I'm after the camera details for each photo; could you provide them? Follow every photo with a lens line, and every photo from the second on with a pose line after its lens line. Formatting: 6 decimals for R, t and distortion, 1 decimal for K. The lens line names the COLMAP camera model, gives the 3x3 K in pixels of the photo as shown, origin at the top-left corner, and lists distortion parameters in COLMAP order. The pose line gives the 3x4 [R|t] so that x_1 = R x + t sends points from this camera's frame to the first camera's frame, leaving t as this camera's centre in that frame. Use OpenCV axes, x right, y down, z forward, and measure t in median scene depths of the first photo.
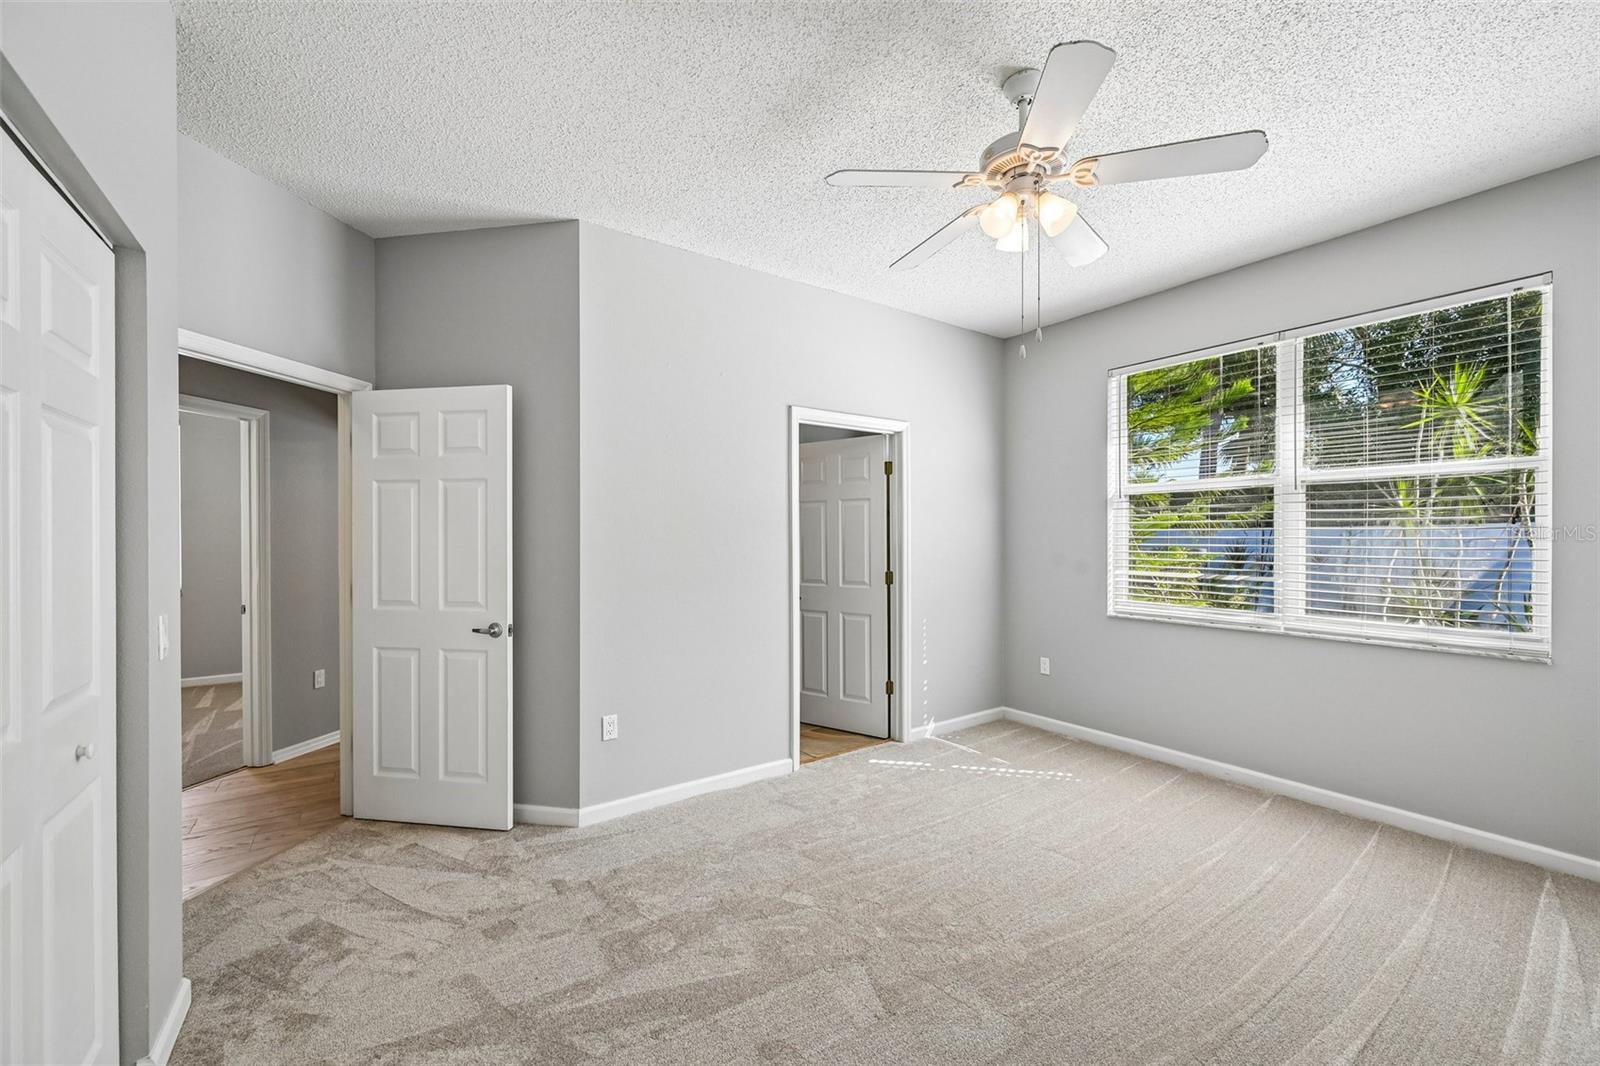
lens RADIAL K [[630.7, 0, 800.9], [0, 630.7, 541.1], [0, 0, 1]] dist [0.000048, 0.000042]
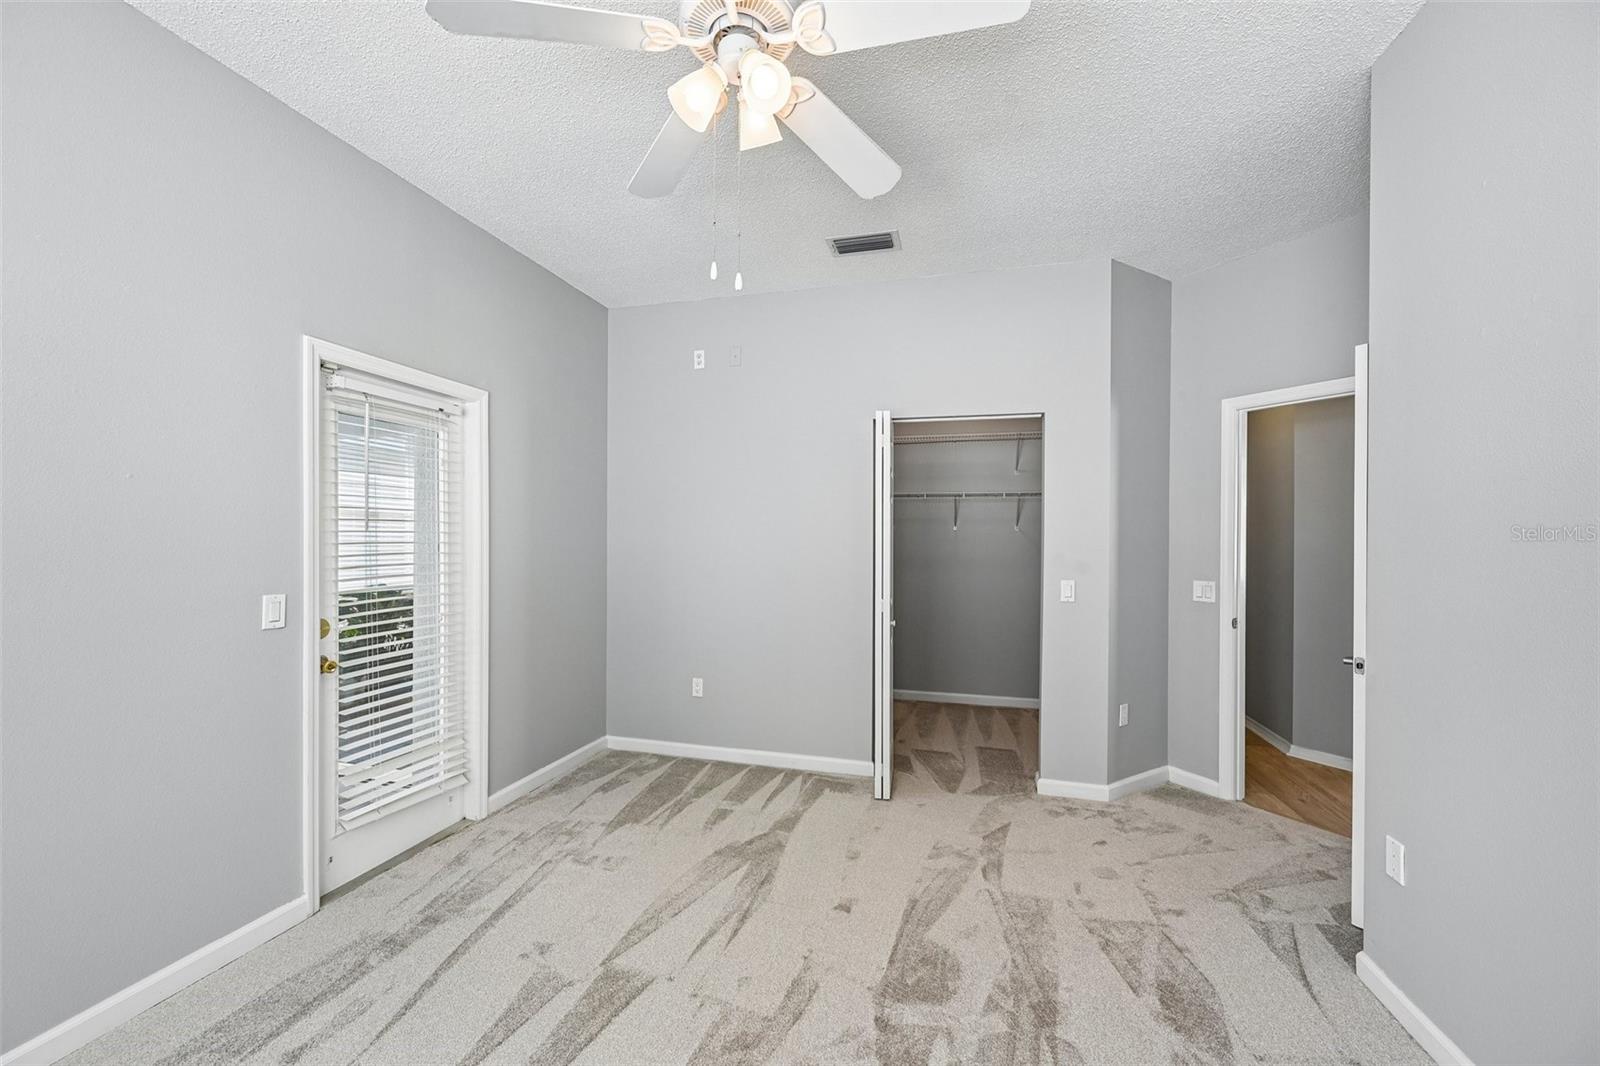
lens RADIAL K [[630.7, 0, 800.9], [0, 630.7, 541.1], [0, 0, 1]] dist [0.000048, 0.000042]
pose [[-0.769969, -0.005167, -0.638060, 0.520311], [-0.009625, 0.999947, 0.003519, -0.005656], [0.638008, 0.008851, -0.769979, 1.097869]]
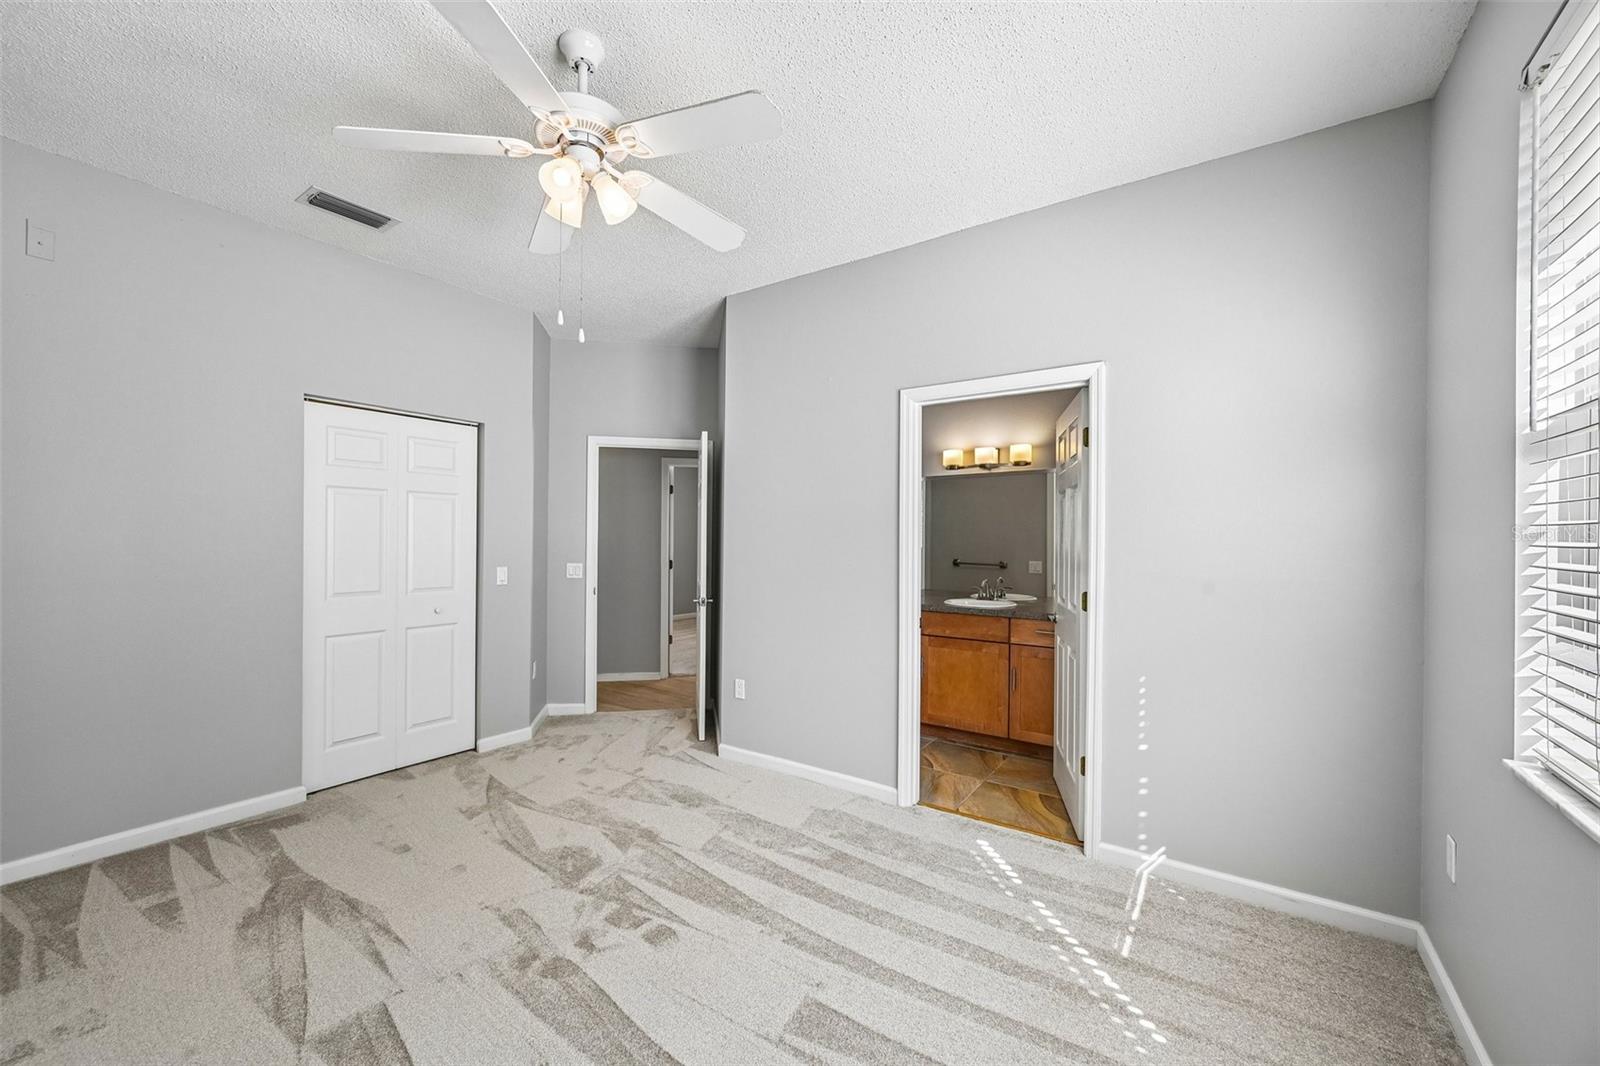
lens RADIAL K [[630.7, 0, 800.9], [0, 630.7, 541.1], [0, 0, 1]] dist [0.000048, 0.000042]
pose [[0.343262, 0.006746, -0.939215, 0.916753], [-0.013641, 0.999905, 0.002196, -0.003626], [0.939141, 0.012058, 0.343321, 0.678744]]
